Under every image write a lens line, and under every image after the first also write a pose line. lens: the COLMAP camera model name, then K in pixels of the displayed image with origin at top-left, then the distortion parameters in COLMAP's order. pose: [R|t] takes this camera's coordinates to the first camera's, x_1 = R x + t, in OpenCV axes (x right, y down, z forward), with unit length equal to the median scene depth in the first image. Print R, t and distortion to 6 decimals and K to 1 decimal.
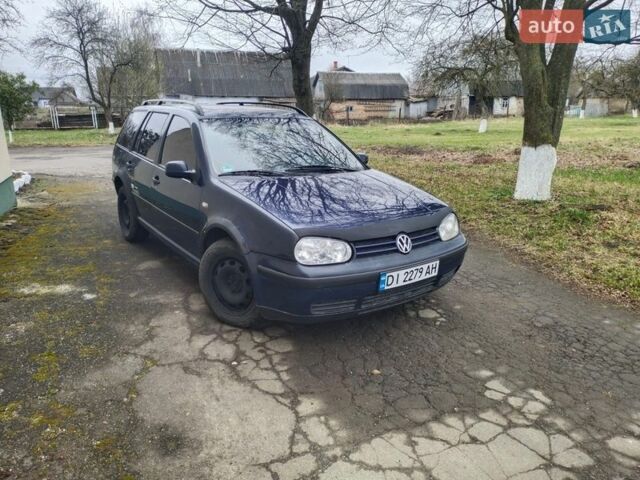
lens RADIAL K [[475.6, 0, 320.0], [0, 475.6, 240.0], [0, 0, 1]] dist [0.051784, -0.053218]
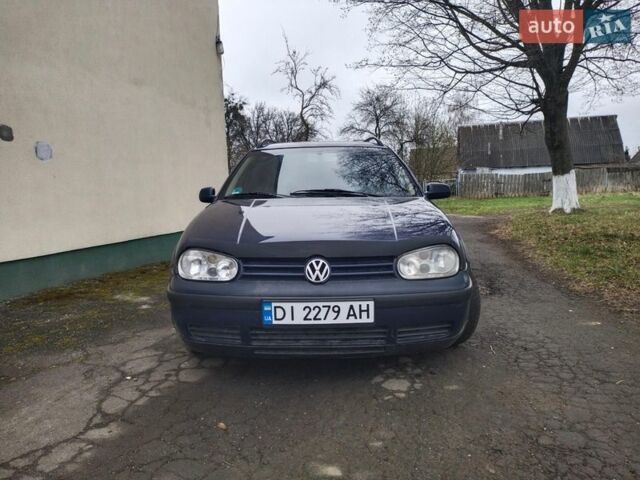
lens RADIAL K [[475.6, 0, 320.0], [0, 475.6, 240.0], [0, 0, 1]] dist [0.051784, -0.053218]
pose [[0.796928, 0.032570, -0.603195, 0.637629], [-0.126993, 0.985264, -0.114580, 0.046174], [0.590574, 0.167913, 0.789321, 0.394964]]
